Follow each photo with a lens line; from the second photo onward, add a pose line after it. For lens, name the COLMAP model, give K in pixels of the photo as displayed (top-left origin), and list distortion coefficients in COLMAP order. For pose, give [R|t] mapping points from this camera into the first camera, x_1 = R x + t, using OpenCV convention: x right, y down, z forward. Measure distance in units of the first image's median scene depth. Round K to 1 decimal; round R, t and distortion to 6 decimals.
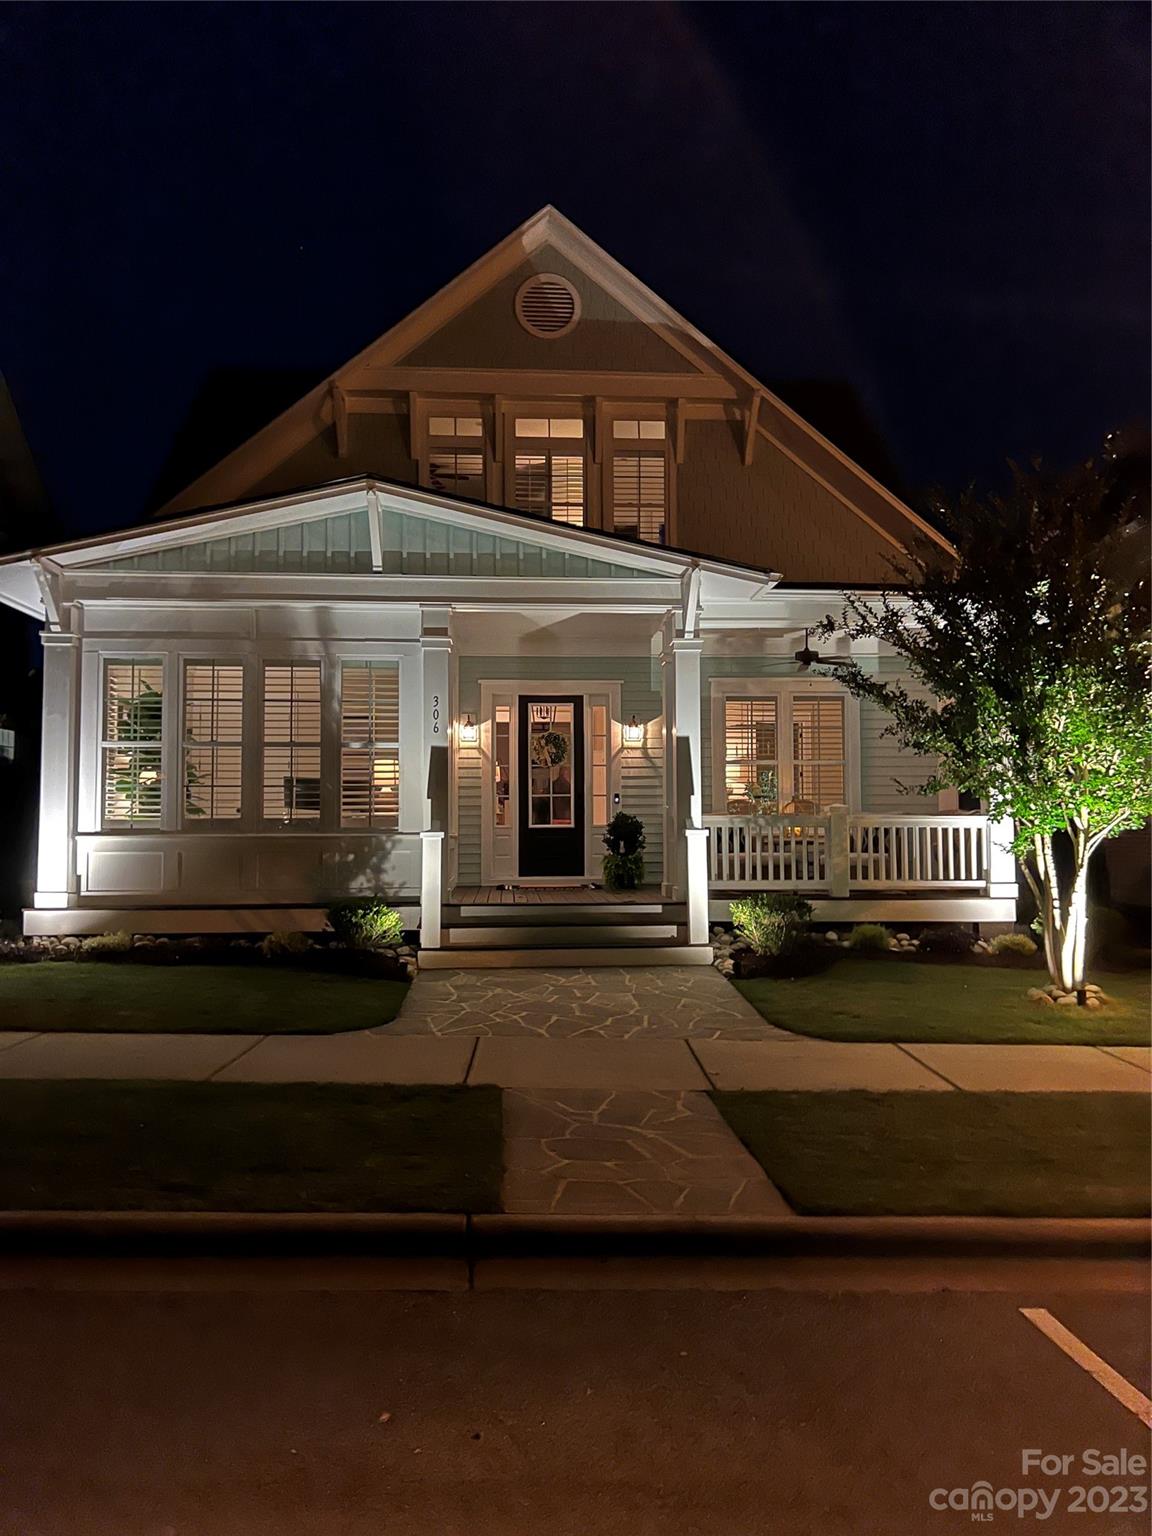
lens RADIAL K [[1155.0, 0, 576.0], [0, 1155.0, 768.0], [0, 0, 1]] dist [0.055445, -0.073742]
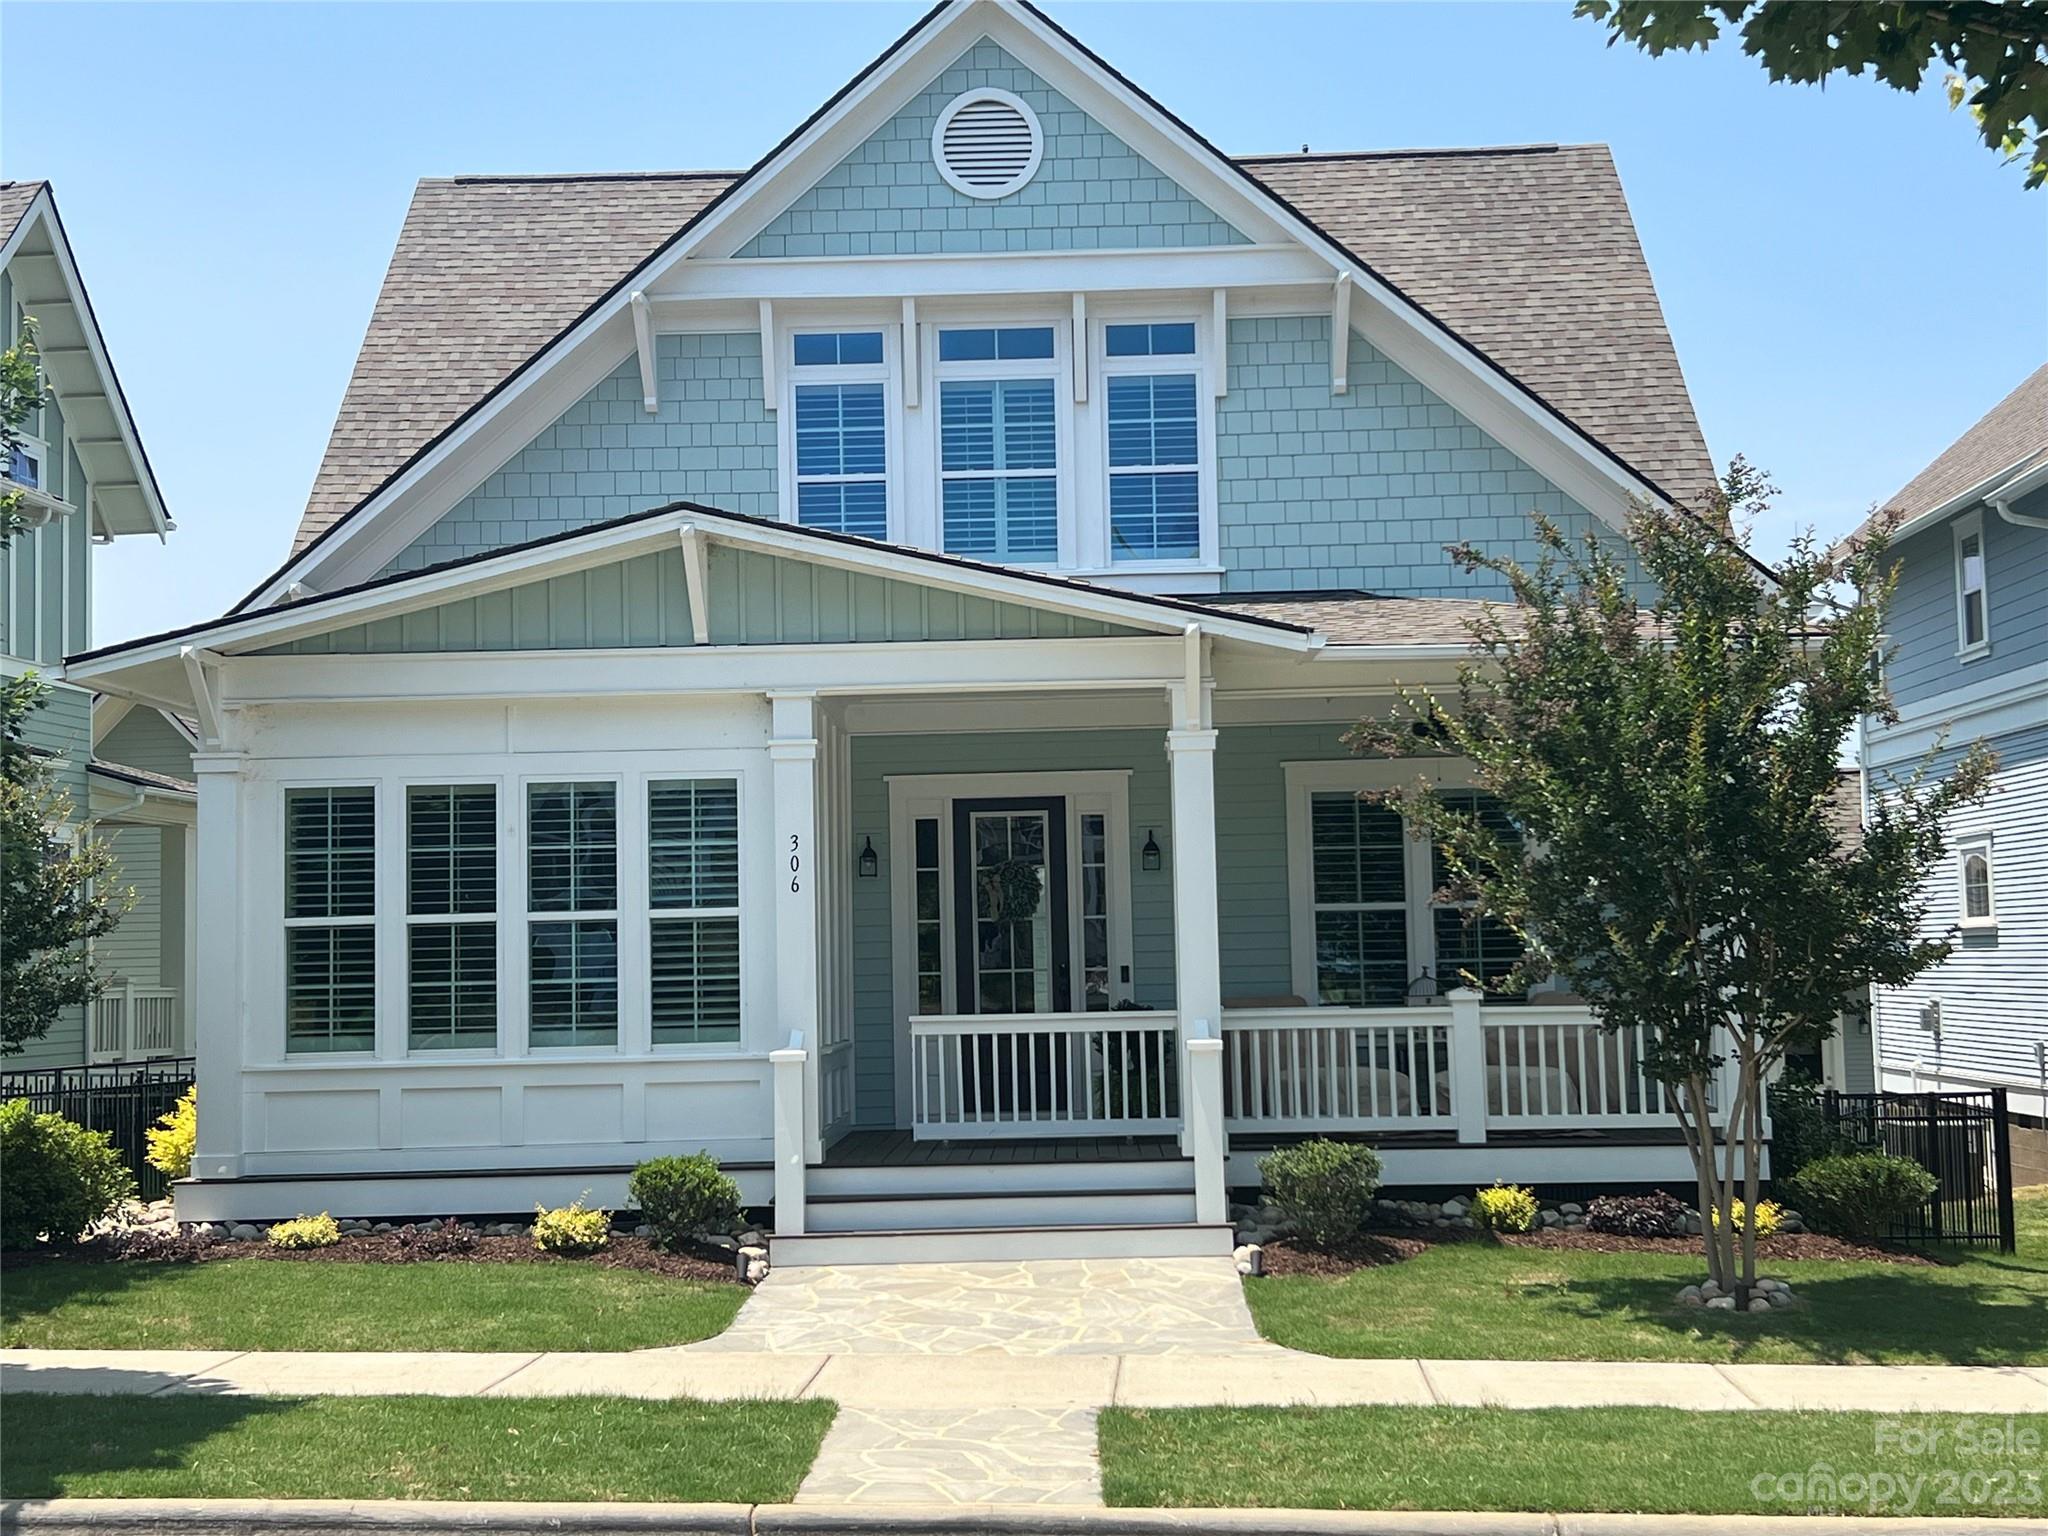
lens RADIAL K [[2767.0, 0, 1024.0], [0, 2767.0, 768.0], [0, 0, 1]] dist [0.092310, -0.003852]
pose [[0.996400, -0.023876, -0.081343, 0.139150], [0.022707, 0.999626, -0.015273, -0.079143], [0.081677, 0.013371, 0.996569, -0.546424]]
